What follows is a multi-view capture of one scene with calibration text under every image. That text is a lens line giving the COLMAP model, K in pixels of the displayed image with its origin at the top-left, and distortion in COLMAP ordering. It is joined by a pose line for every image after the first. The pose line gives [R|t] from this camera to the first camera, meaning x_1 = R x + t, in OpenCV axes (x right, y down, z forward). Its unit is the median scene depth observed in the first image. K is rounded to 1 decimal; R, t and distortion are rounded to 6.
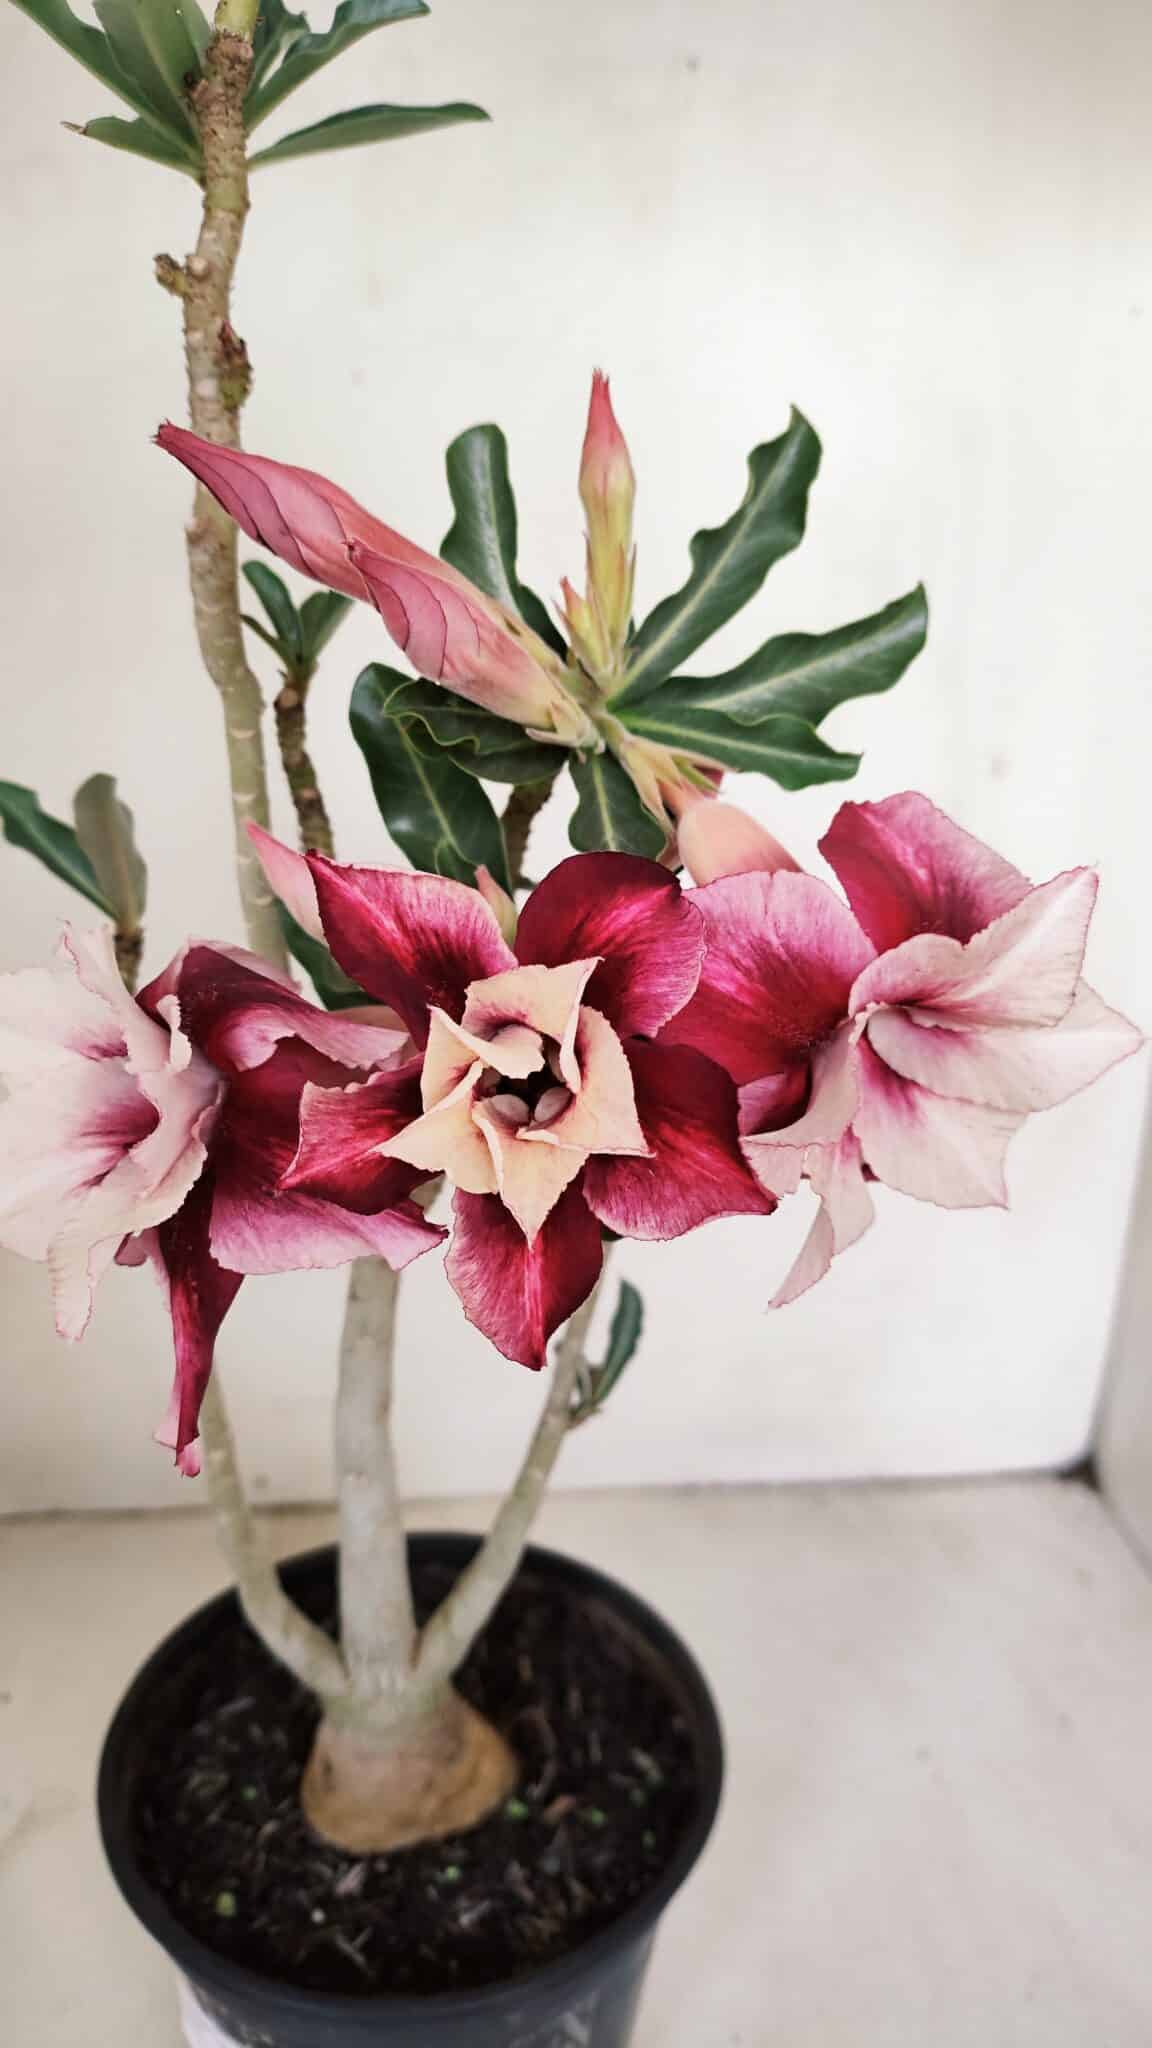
lens RADIAL K [[1590.1, 0, 596.3], [0, 1590.1, 1032.0], [0, 0, 1]] dist [0.042262, -0.162137]
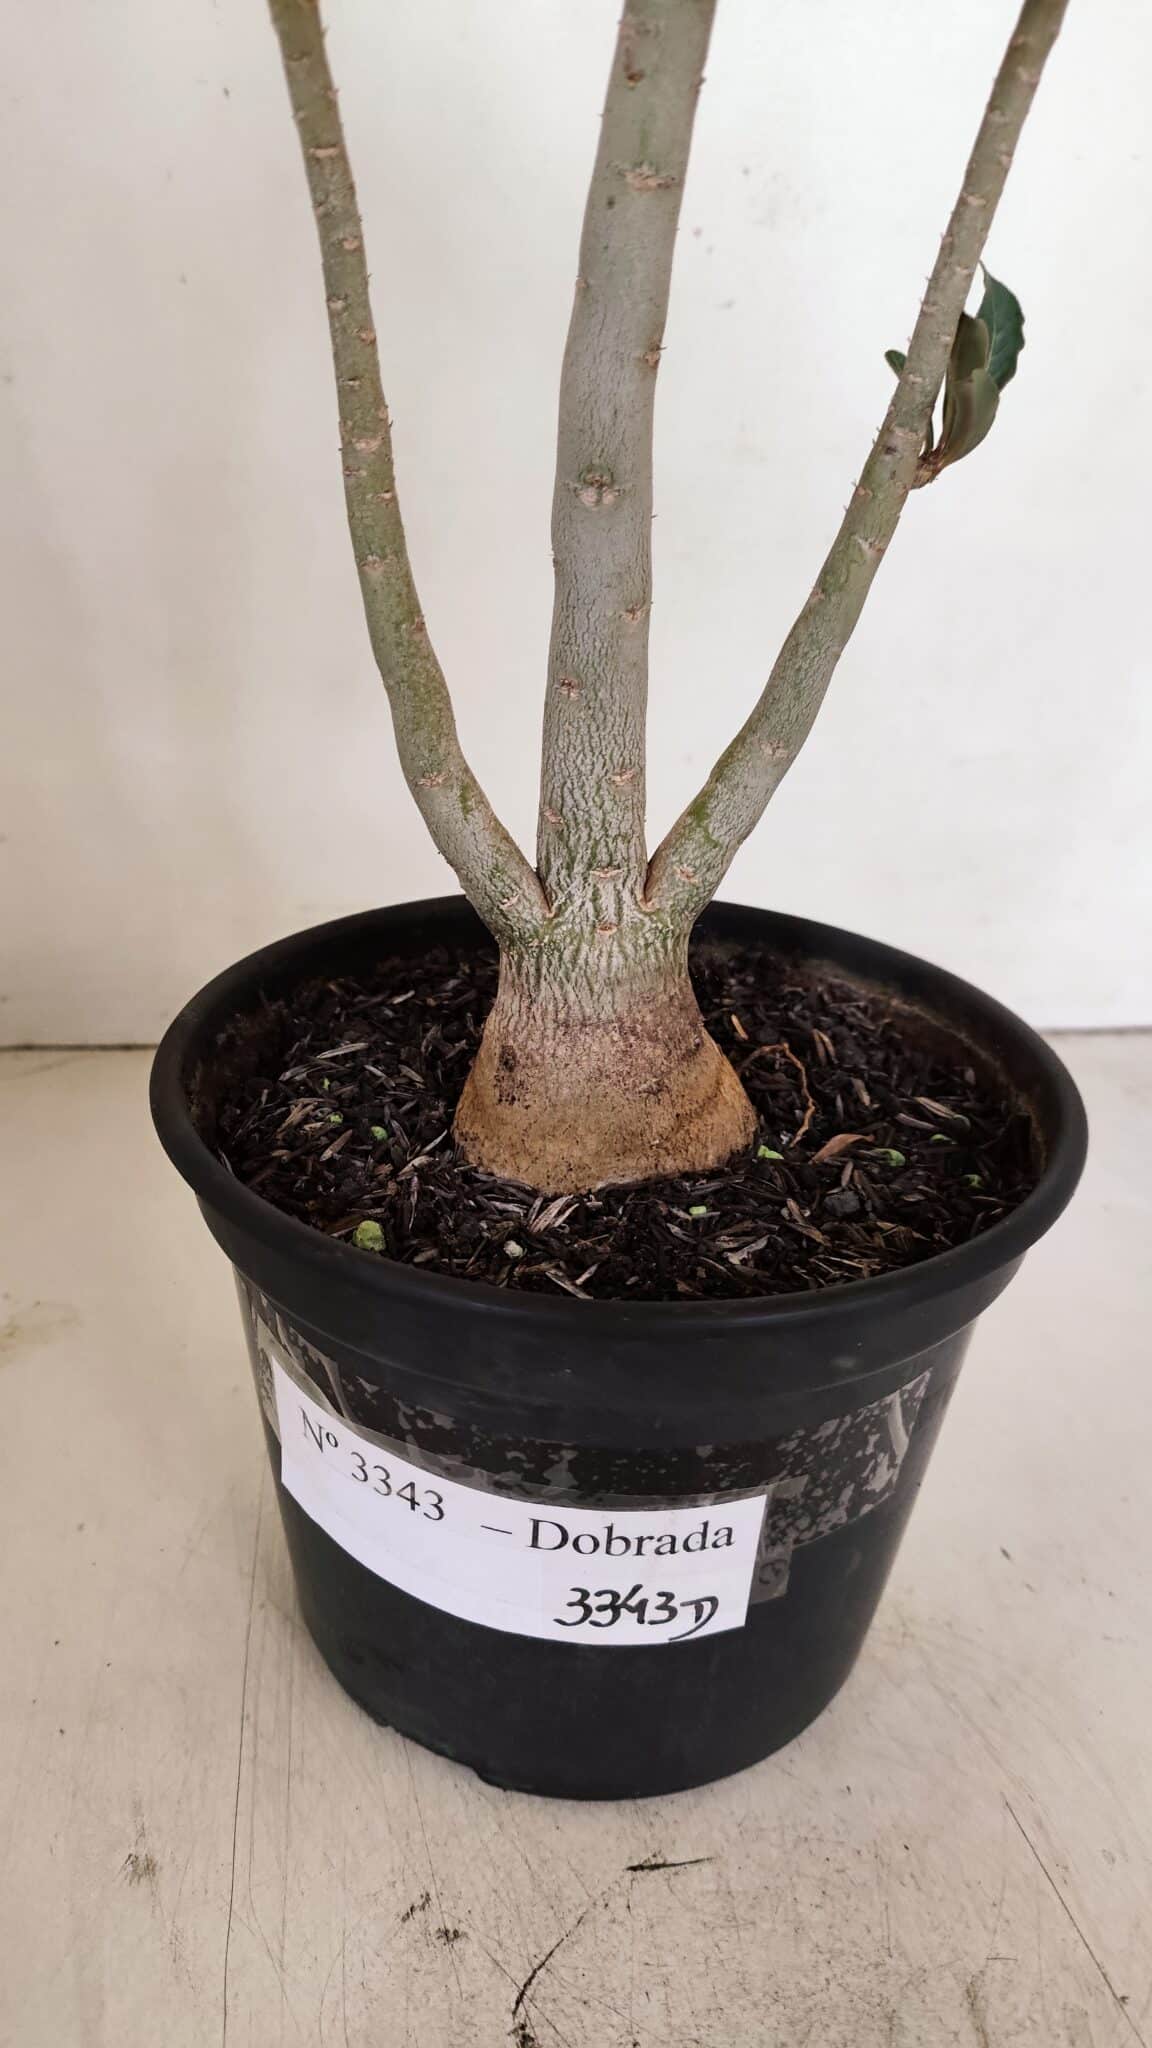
lens RADIAL K [[1566.2, 0, 595.1], [0, 1566.2, 1018.2], [0, 0, 1]] dist [0.154633, -0.342840]
pose [[0.998709, -0.000851, 0.050790, -0.275381], [-0.003076, 0.997012, 0.077185, 0.652301], [-0.050704, -0.077241, 0.995722, 0.577184]]
